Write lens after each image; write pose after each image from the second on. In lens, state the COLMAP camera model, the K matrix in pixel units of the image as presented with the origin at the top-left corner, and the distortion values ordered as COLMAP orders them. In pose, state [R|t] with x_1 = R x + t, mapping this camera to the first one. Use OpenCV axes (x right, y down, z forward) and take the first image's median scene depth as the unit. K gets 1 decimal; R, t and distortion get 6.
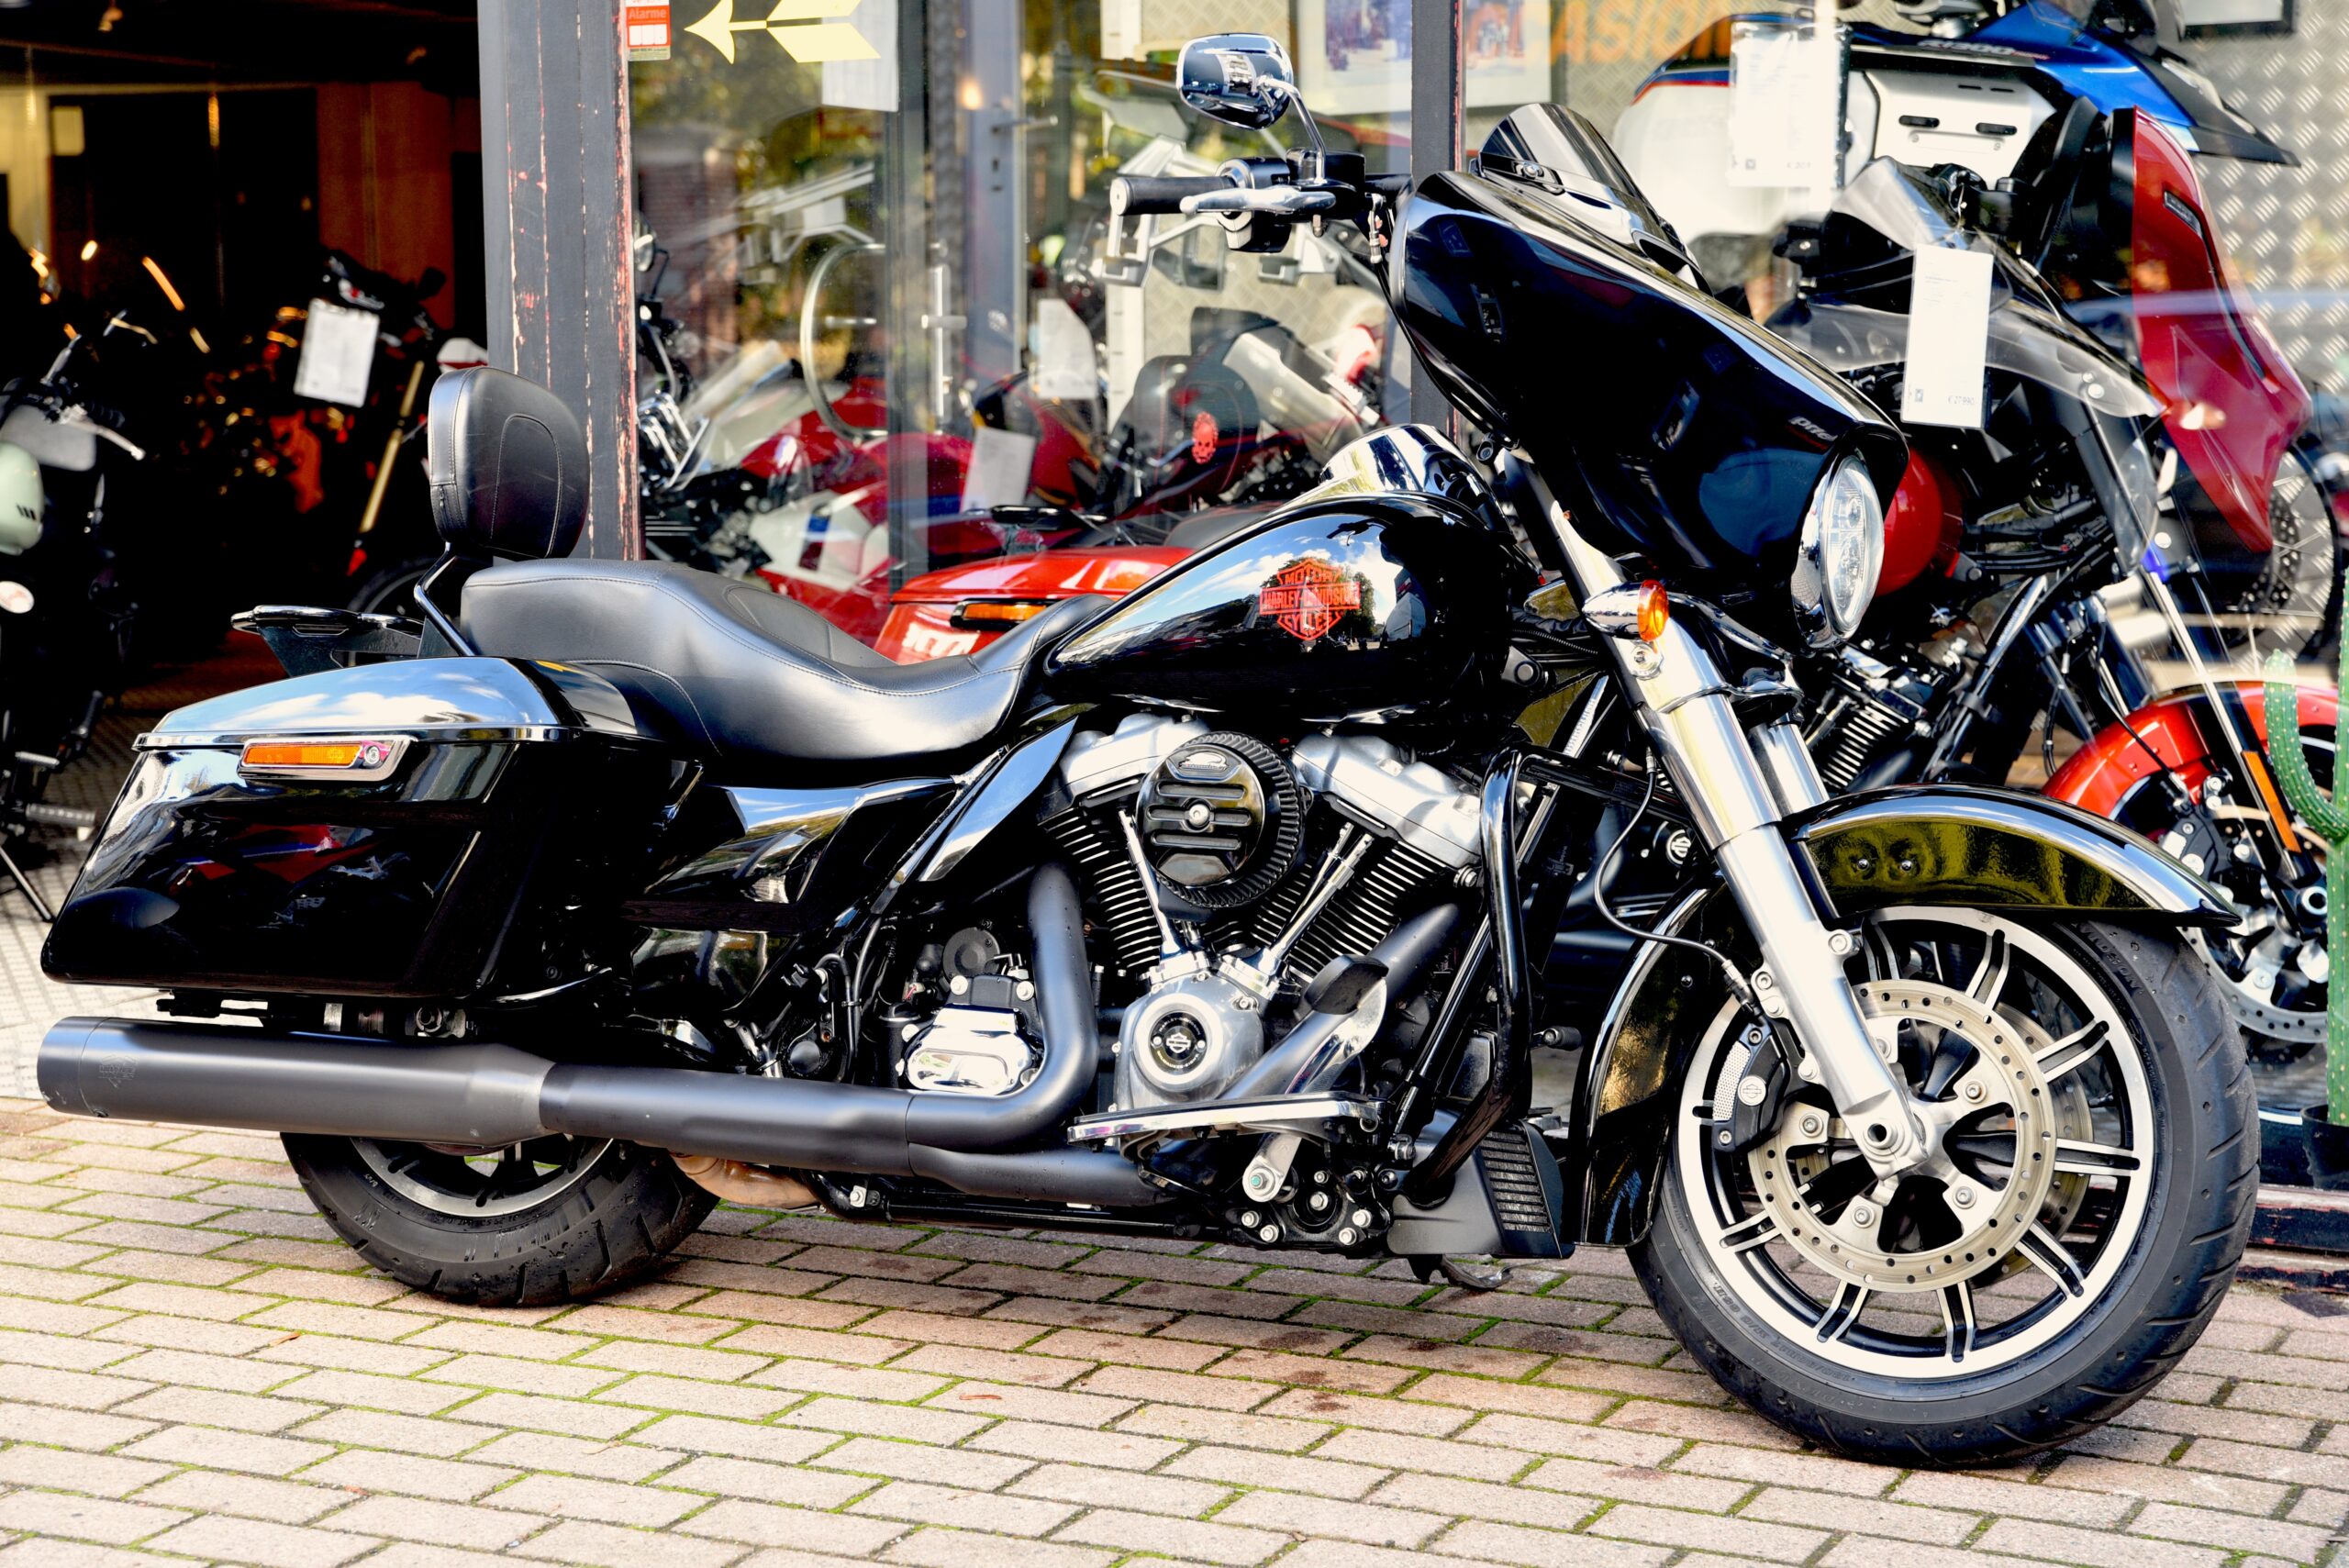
lens RADIAL K [[4175.3, 0, 1166.8], [0, 4175.3, 779.9], [0, 0, 1]] dist [0.195905, 0.000000]
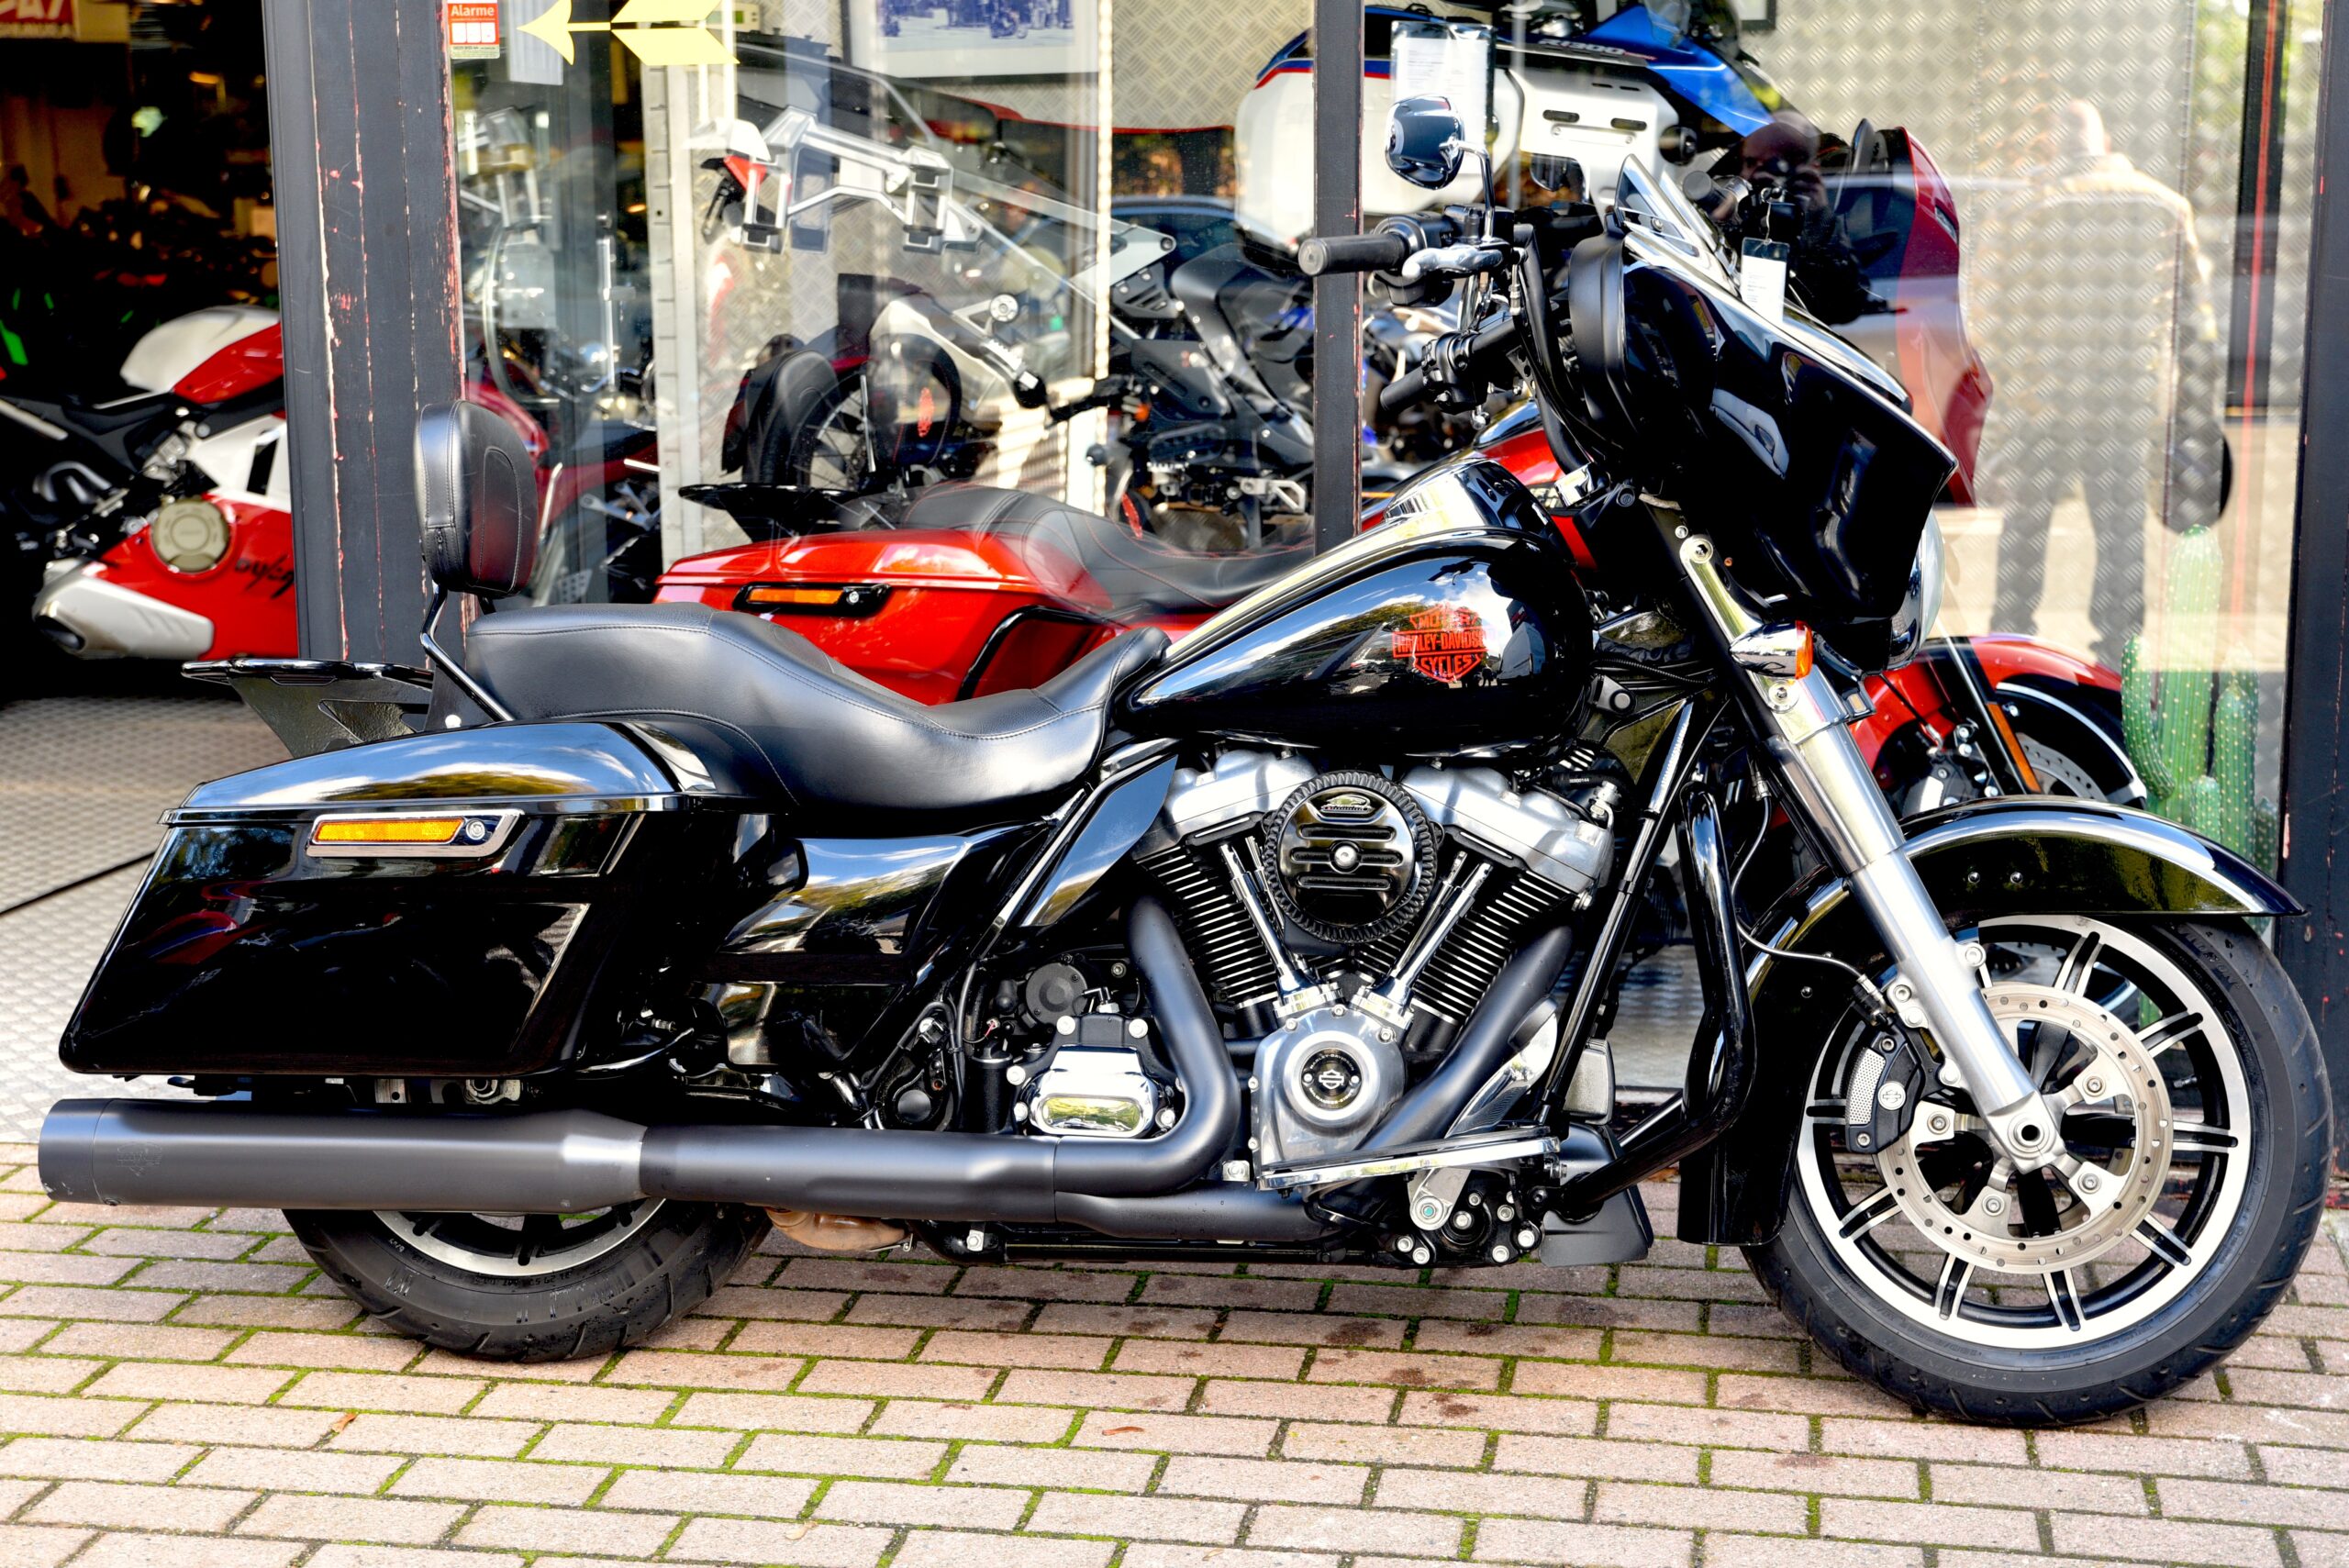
lens RADIAL K [[3584.7, 0, 1182.1], [0, 3584.7, 776.5], [0, 0, 1]] dist [0.113461, 0.000000]
pose [[0.955208, -0.048374, 0.291953, -0.276011], [0.030536, 0.997395, 0.065352, -0.067309], [-0.294354, -0.053510, 0.954197, 0.169926]]
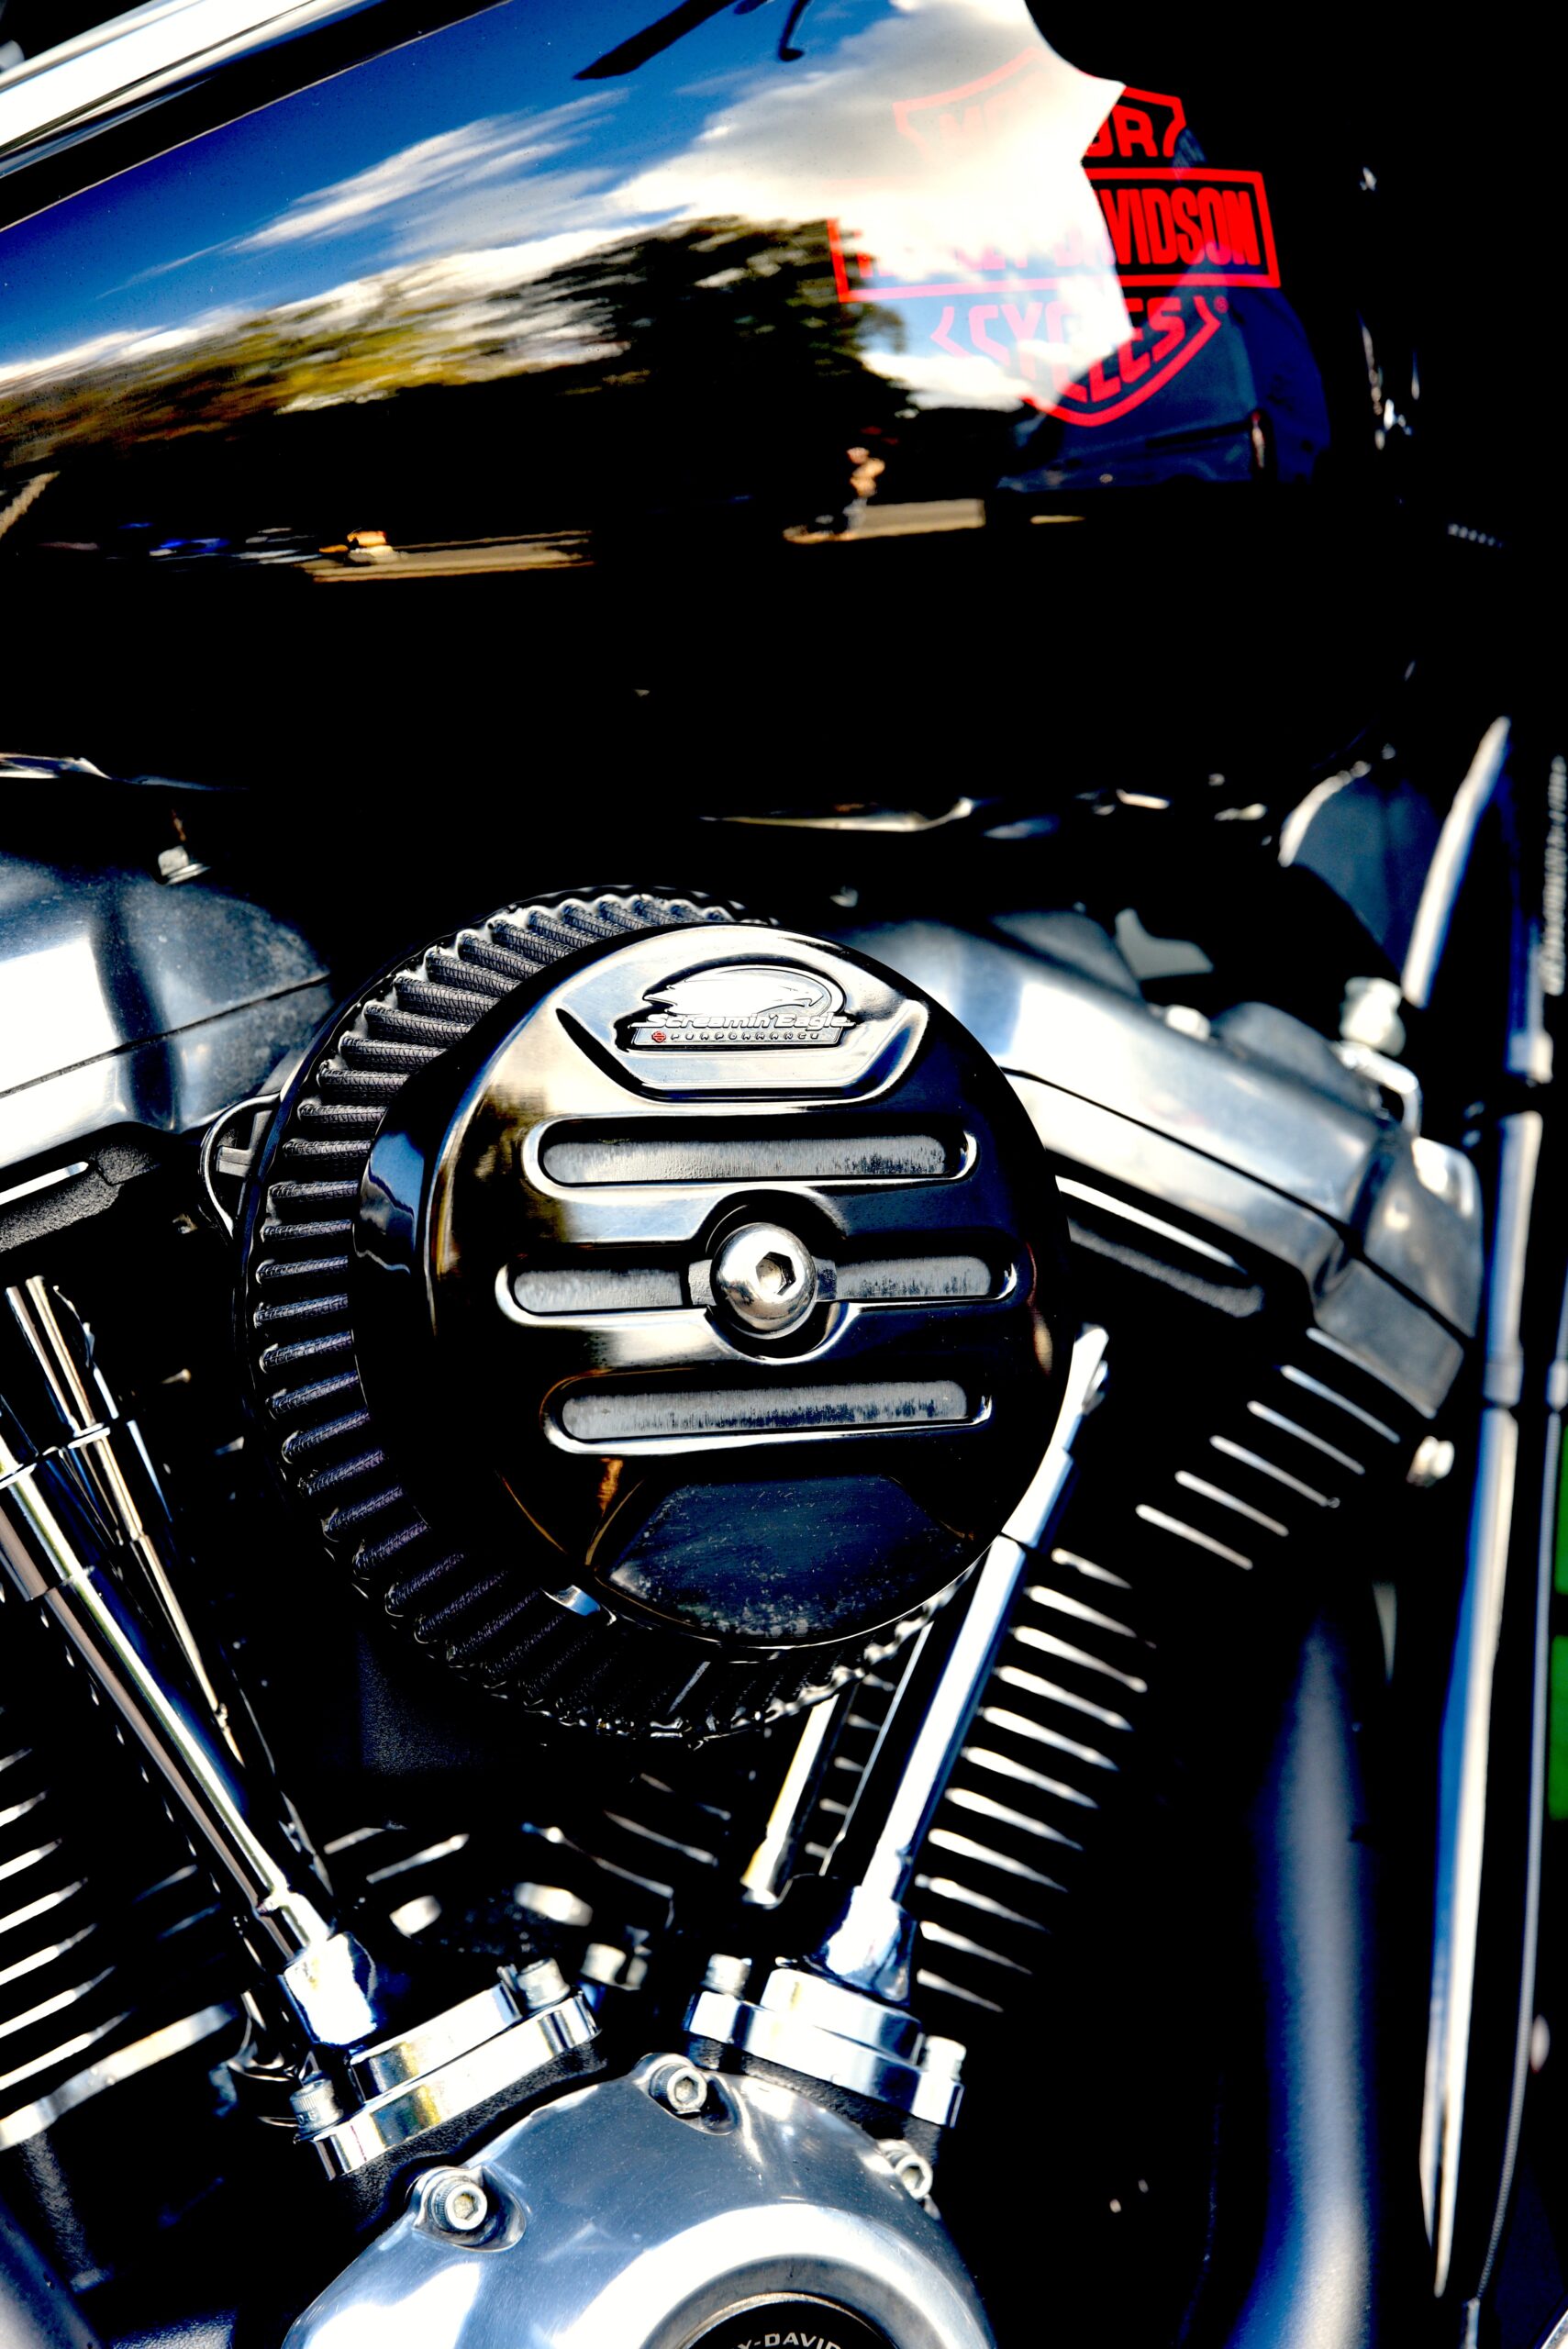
lens RADIAL K [[4587.3, 0, 785.5], [0, 4587.3, 1166.6], [0, 0, 1]] dist [0.249189, 0.000000]
pose [[0.617753, -0.054389, 0.784489, -0.157719], [0.079734, 0.996796, 0.006321, 0.001718], [-0.782320, 0.058645, 0.620110, 0.834902]]
